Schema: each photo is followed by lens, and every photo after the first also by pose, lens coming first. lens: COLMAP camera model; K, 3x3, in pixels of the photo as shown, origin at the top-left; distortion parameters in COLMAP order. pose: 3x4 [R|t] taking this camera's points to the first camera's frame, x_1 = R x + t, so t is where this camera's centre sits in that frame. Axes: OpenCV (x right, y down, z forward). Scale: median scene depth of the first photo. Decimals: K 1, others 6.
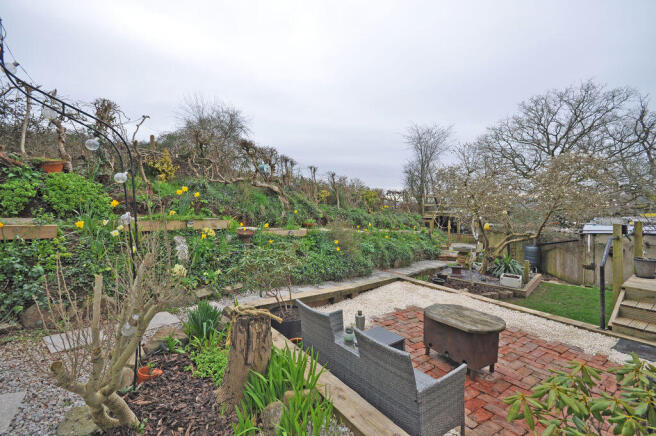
lens RADIAL K [[299.4, 0, 328.7], [0, 299.4, 208.1], [0, 0, 1]] dist [-0.000718, -0.000242]
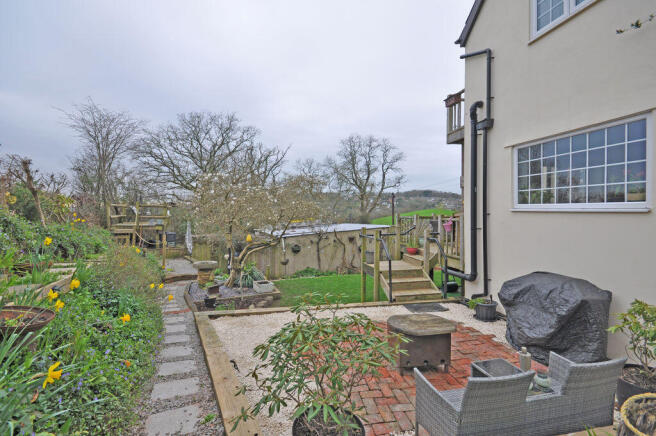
lens RADIAL K [[298.3, 0, 328.0], [0, 298.3, 218.0], [0, 0, 1]] dist [0.001773, 0.000168]
pose [[0.407185, -0.021895, 0.913083, -0.114057], [0.014655, 0.999741, 0.017437, -0.007776], [-0.913228, 0.006281, 0.407400, 0.146165]]
